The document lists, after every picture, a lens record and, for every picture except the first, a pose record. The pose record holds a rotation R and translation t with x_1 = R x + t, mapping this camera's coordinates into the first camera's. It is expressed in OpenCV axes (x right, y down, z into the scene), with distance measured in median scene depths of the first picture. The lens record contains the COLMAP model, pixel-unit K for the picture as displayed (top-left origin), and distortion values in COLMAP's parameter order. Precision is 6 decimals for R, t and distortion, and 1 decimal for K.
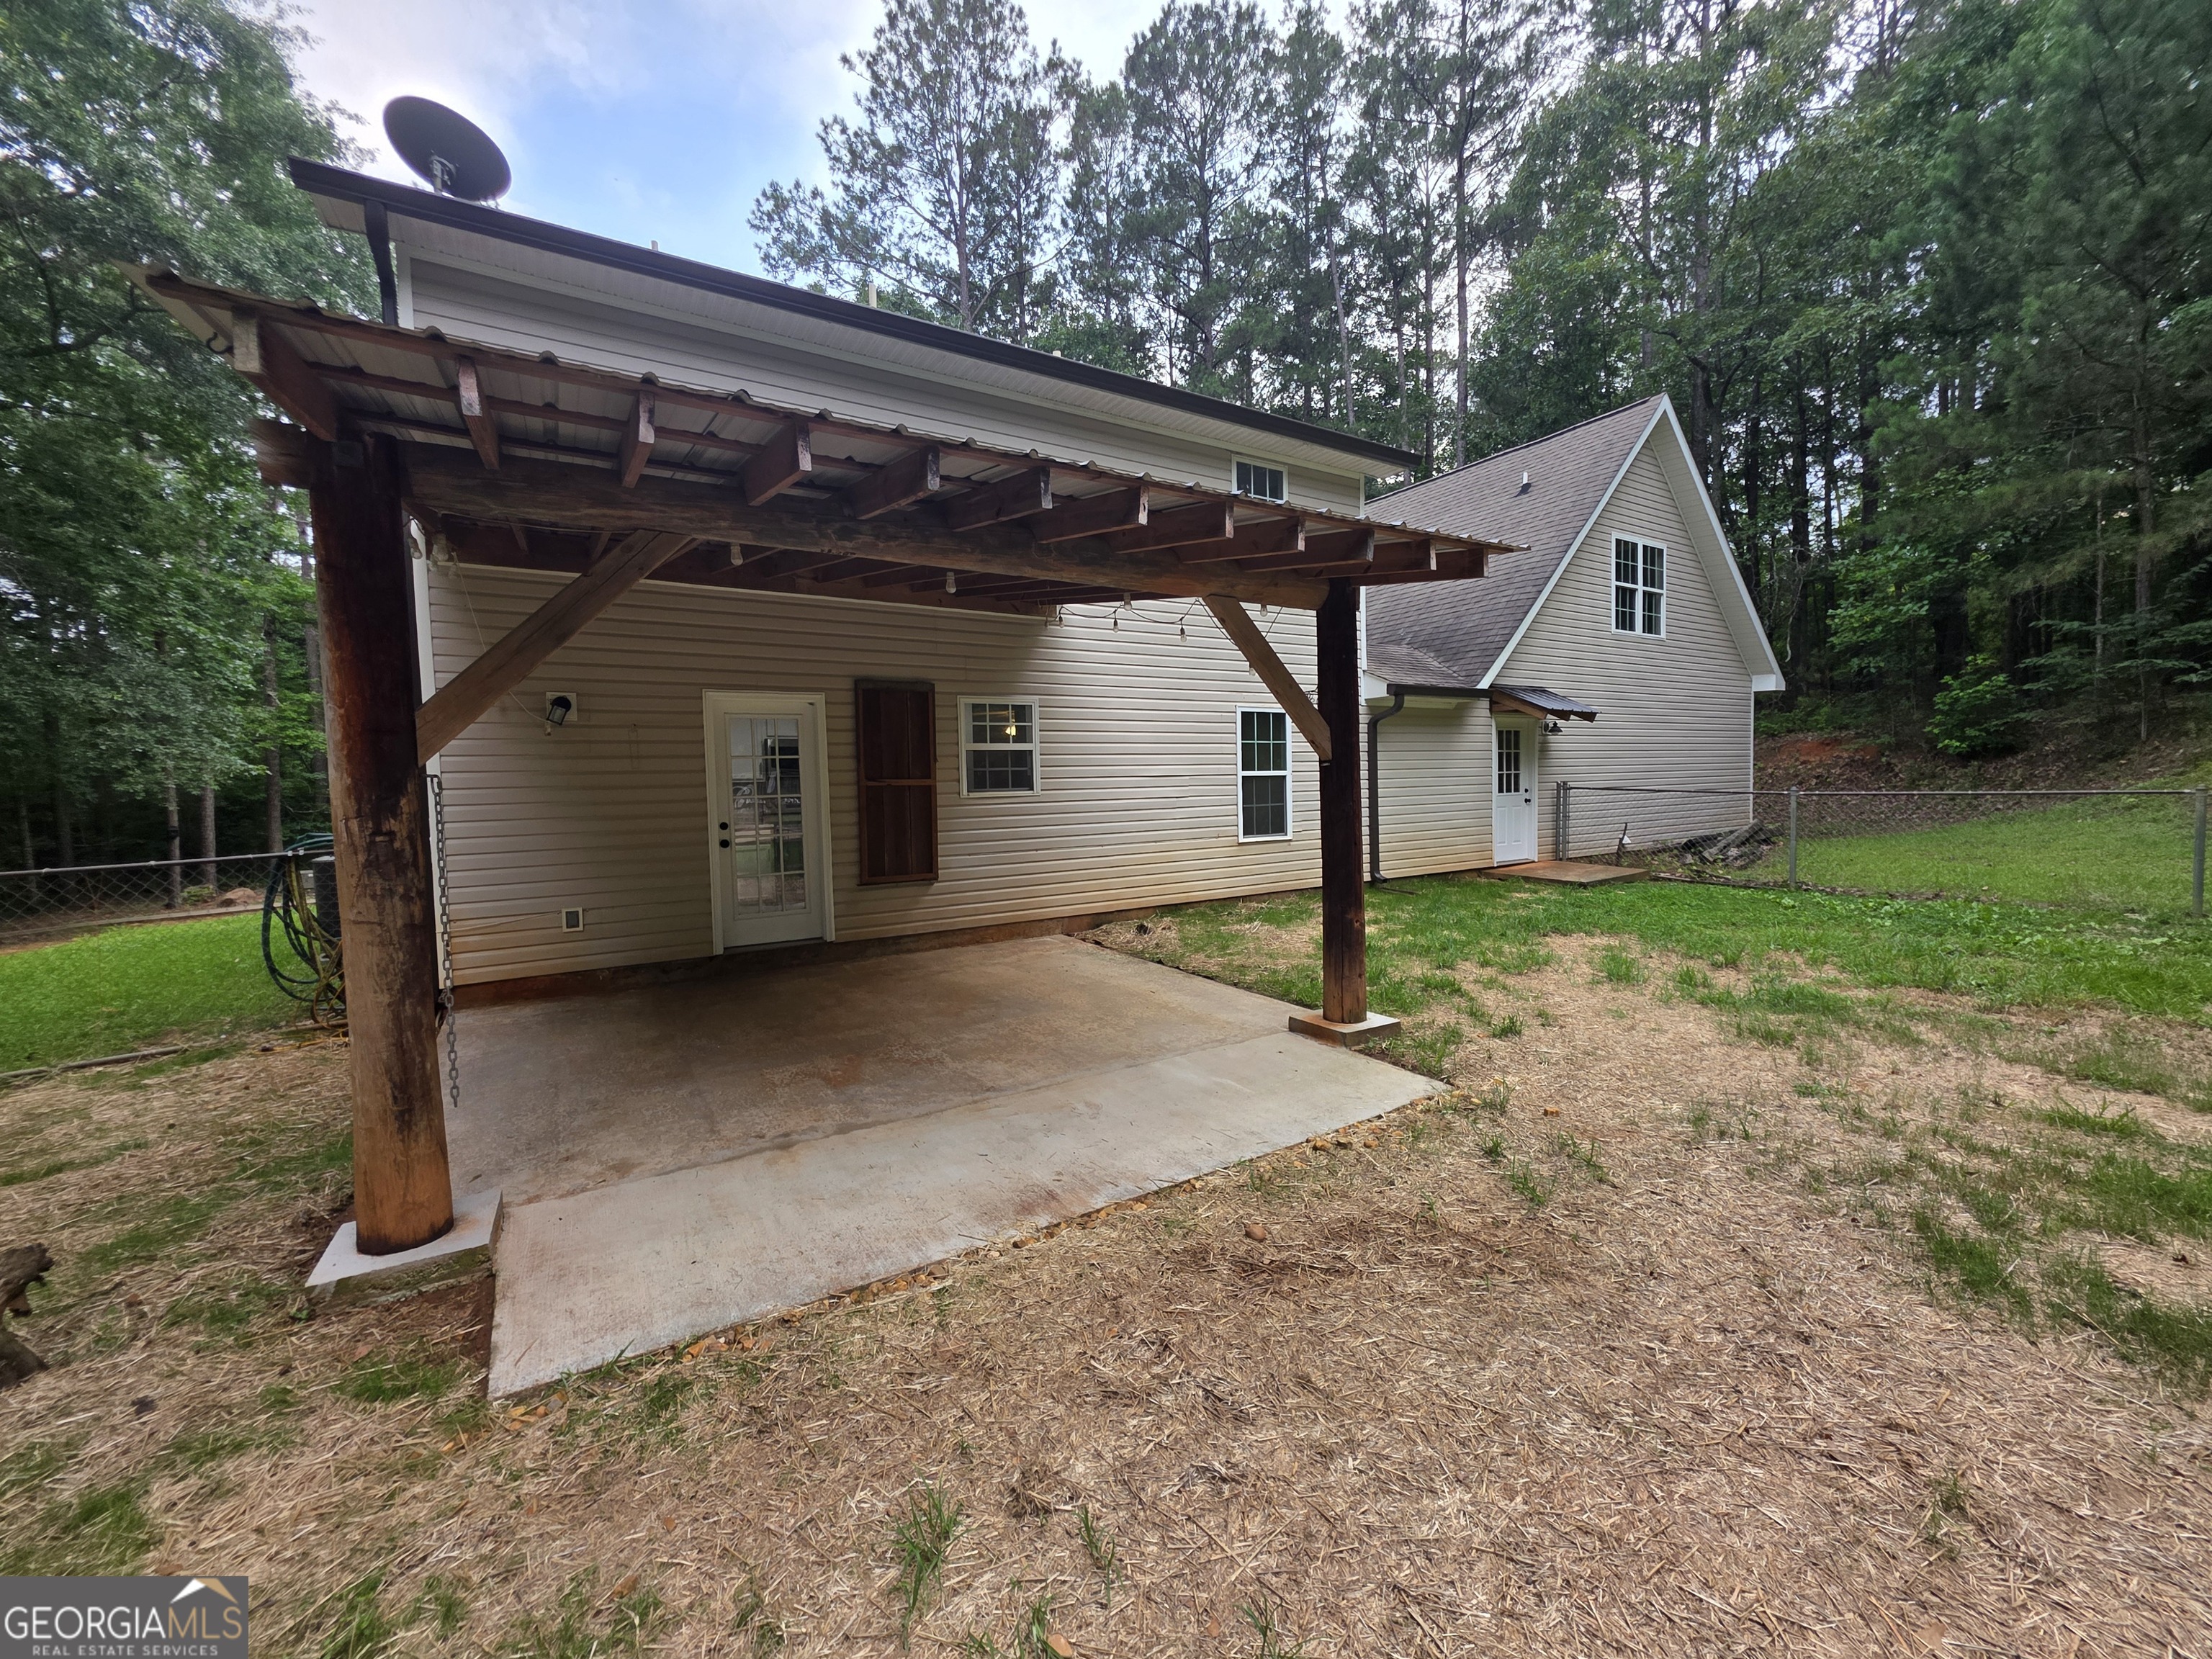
lens RADIAL K [[881.7, 0, 1104.6], [0, 881.7, 823.1], [0, 0, 1]] dist [0.002385, -0.000520]
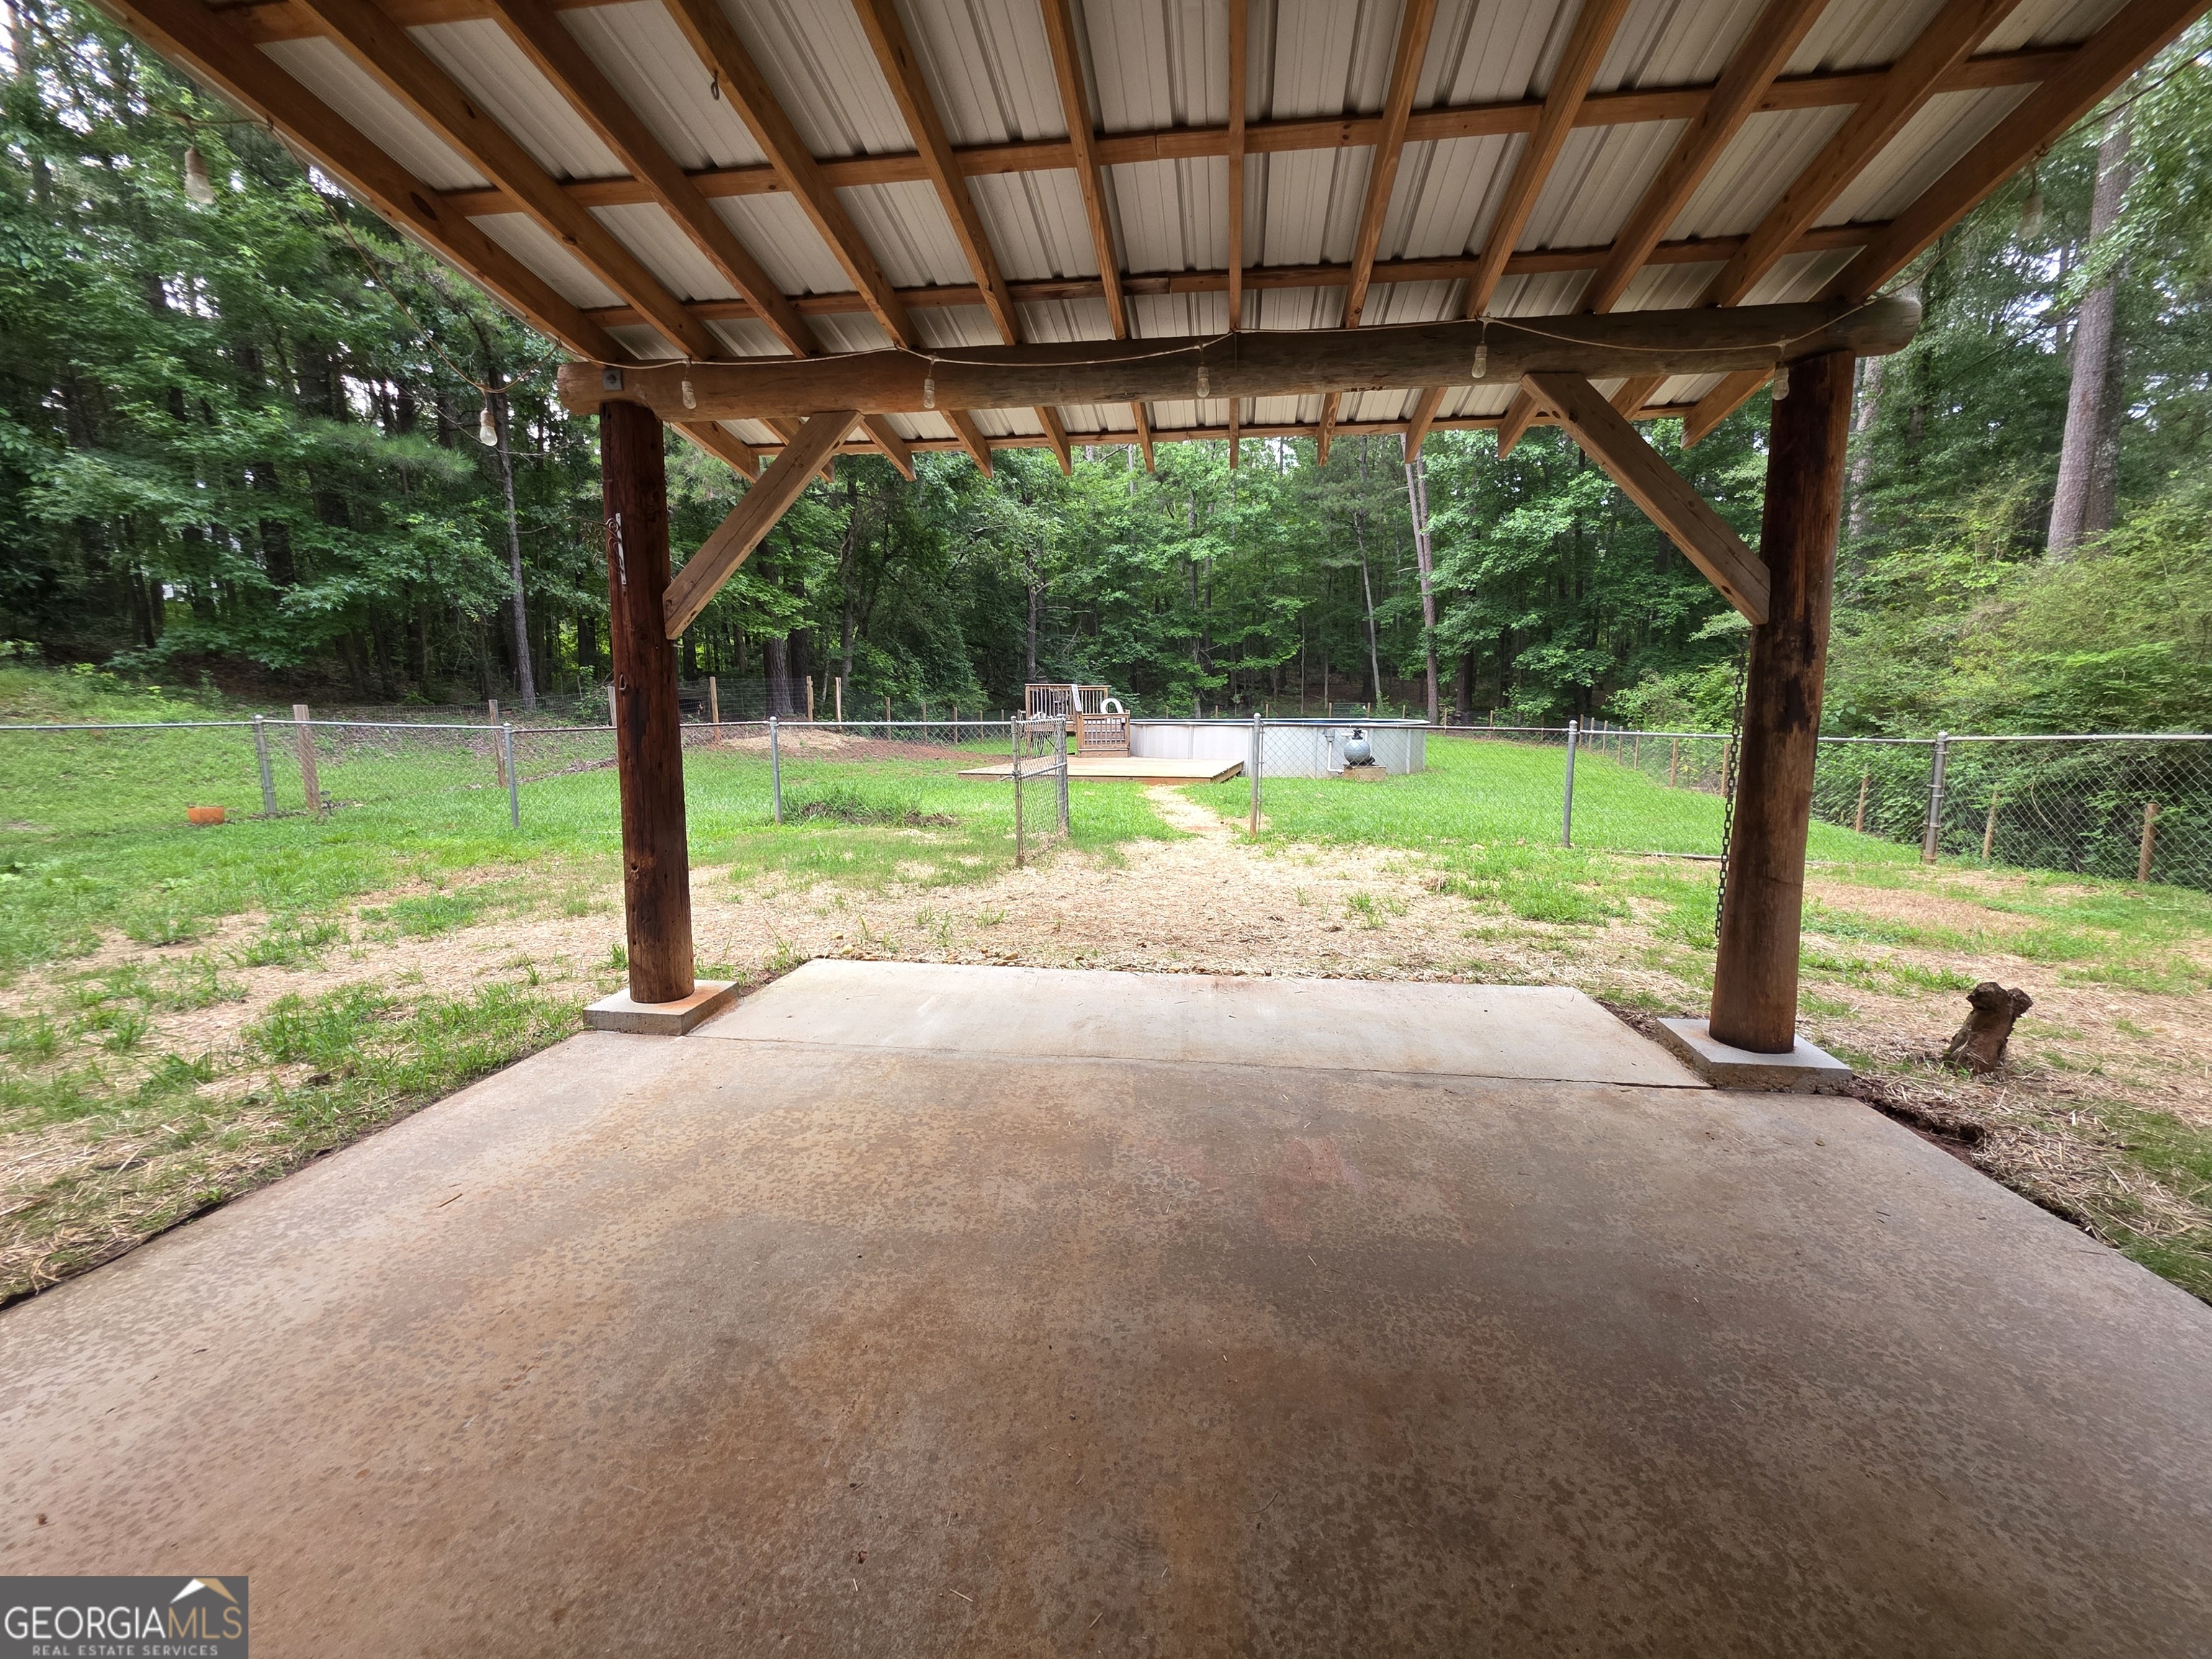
lens RADIAL K [[881.7, 0, 1104.1], [0, 881.7, 823.5], [0, 0, 1]] dist [0.002385, -0.000520]
pose [[-0.772417, -0.057046, 0.632549, -0.293821], [0.050121, 0.987377, 0.150249, -0.008444], [-0.633135, 0.147759, -0.759808, 0.812713]]
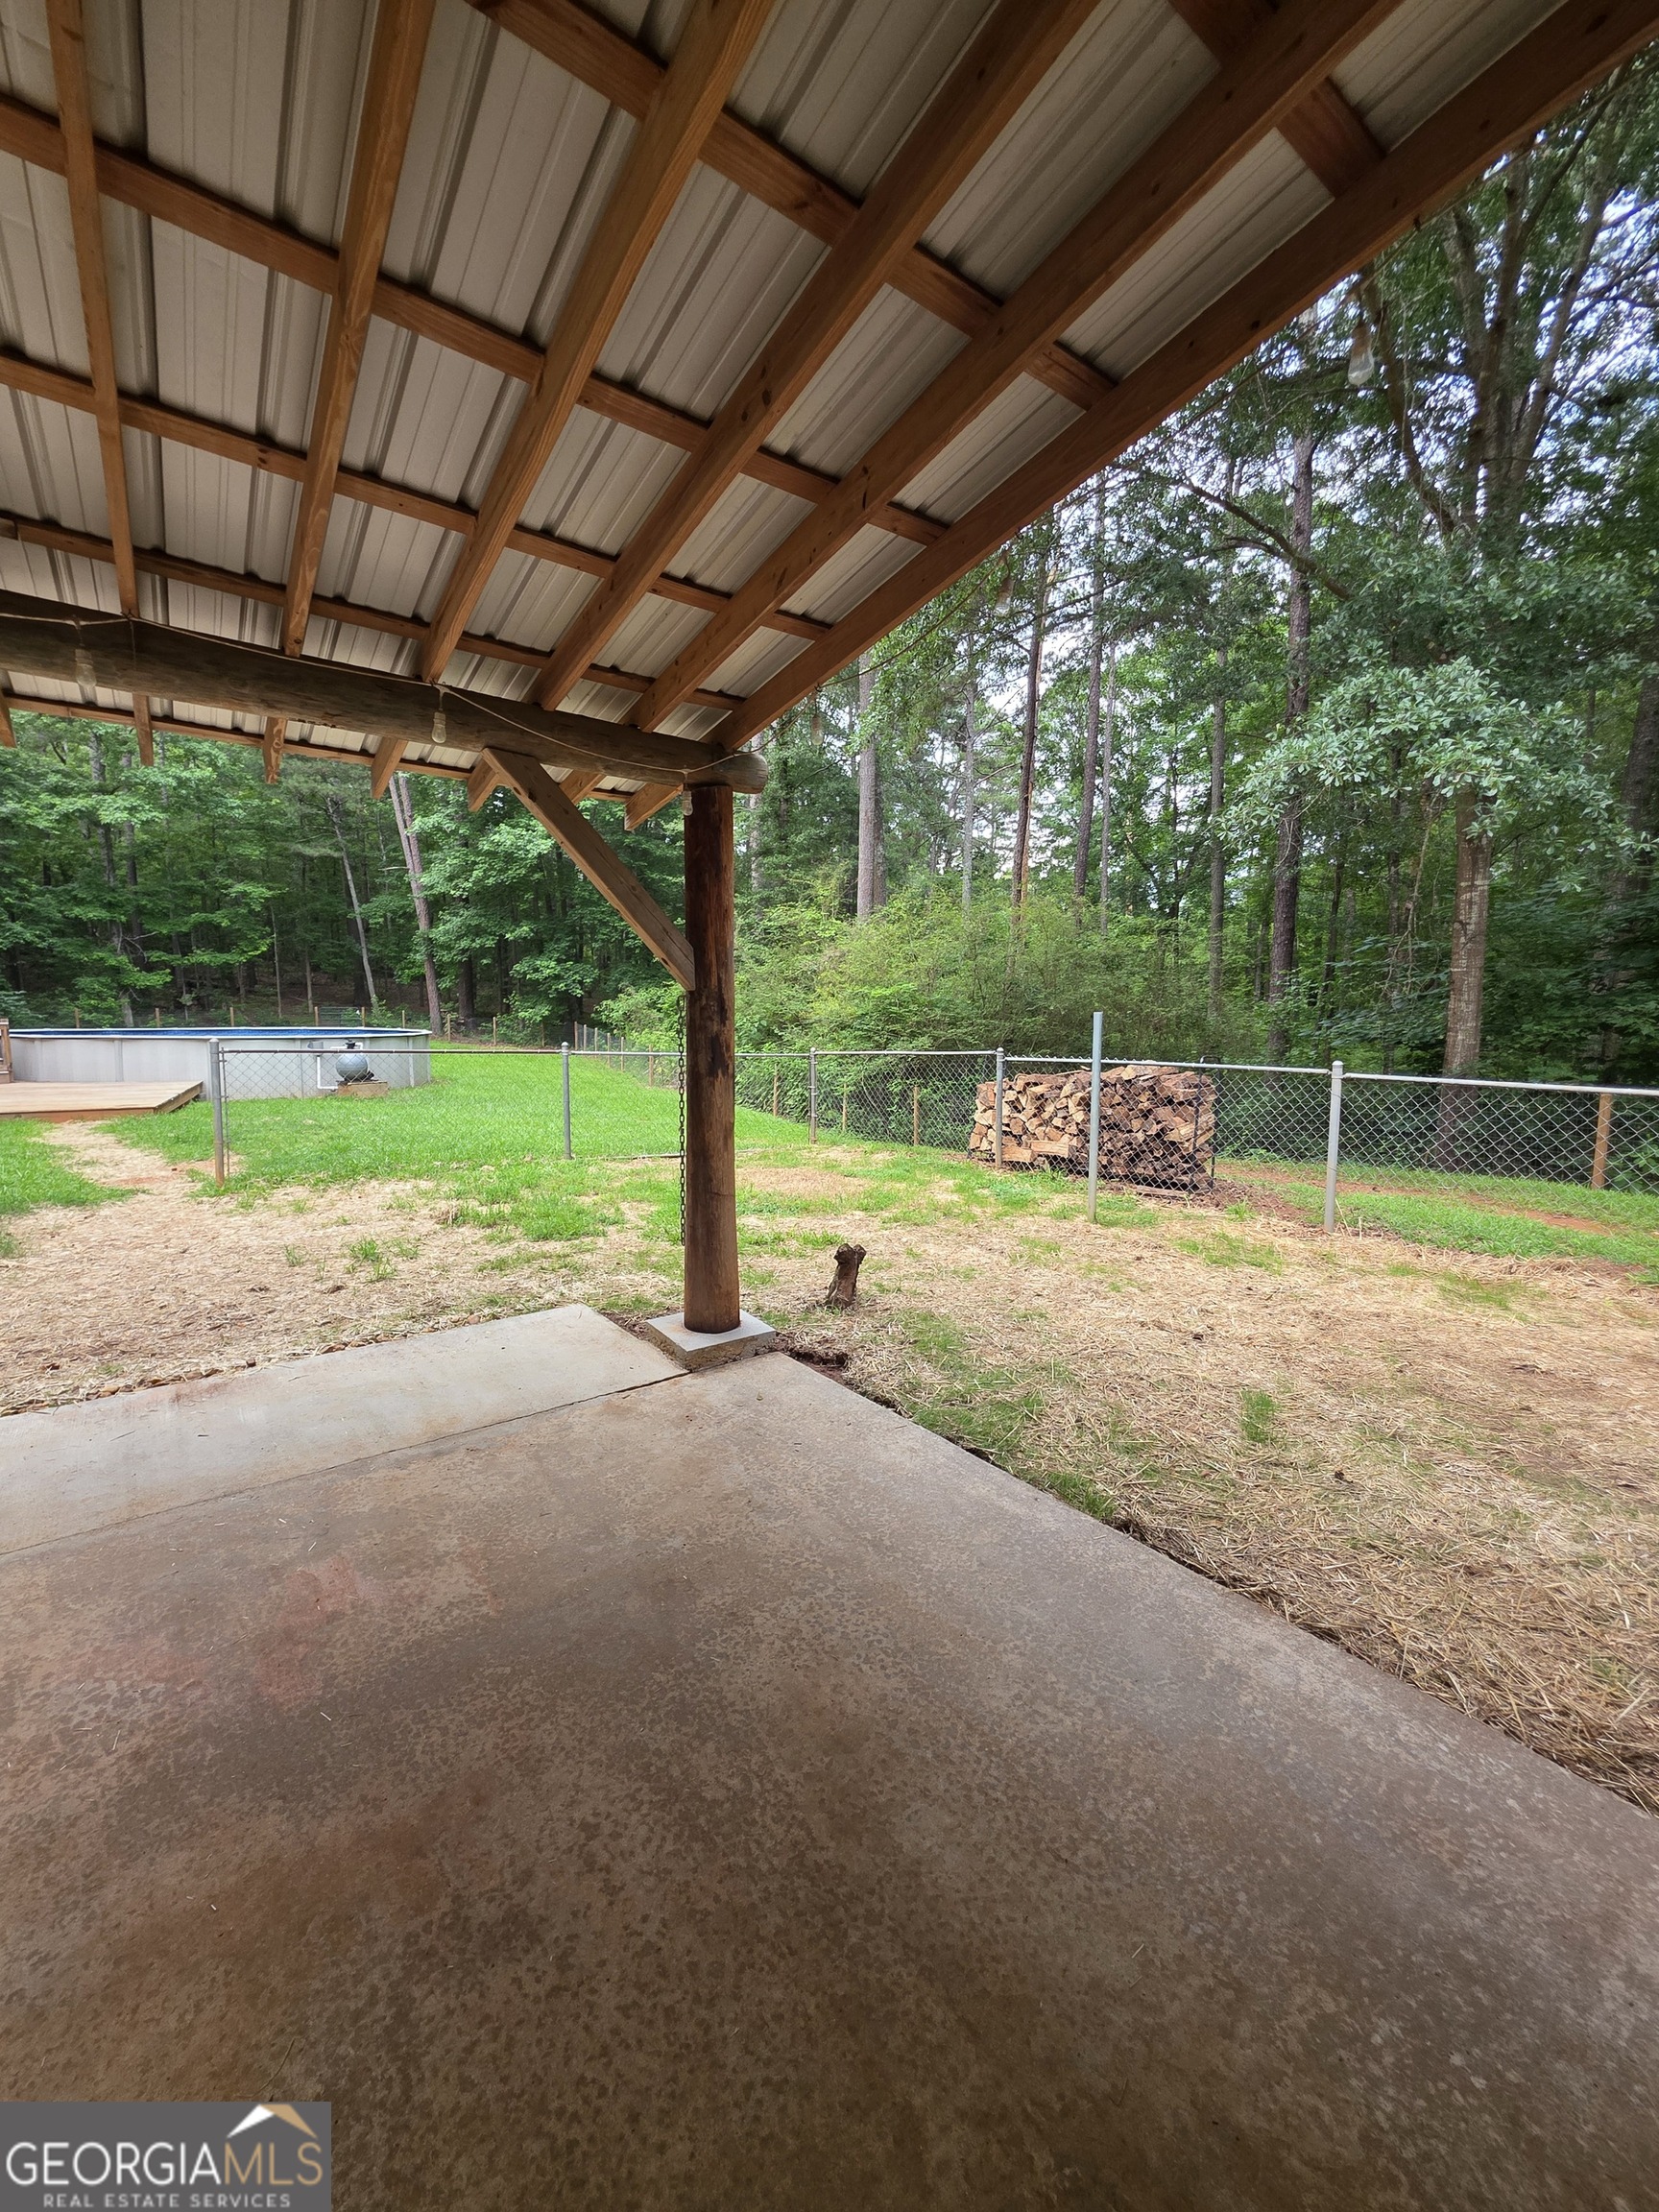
lens RADIAL K [[881.7, 0, 836.2], [0, 881.7, 1105.1], [0, 0, 1]] dist [0.002385, -0.000520]
pose [[-0.995852, 0.023958, -0.087783, -0.301251], [0.010346, 0.988272, 0.152353, -0.031823], [0.090403, 0.150813, -0.984420, 0.812434]]
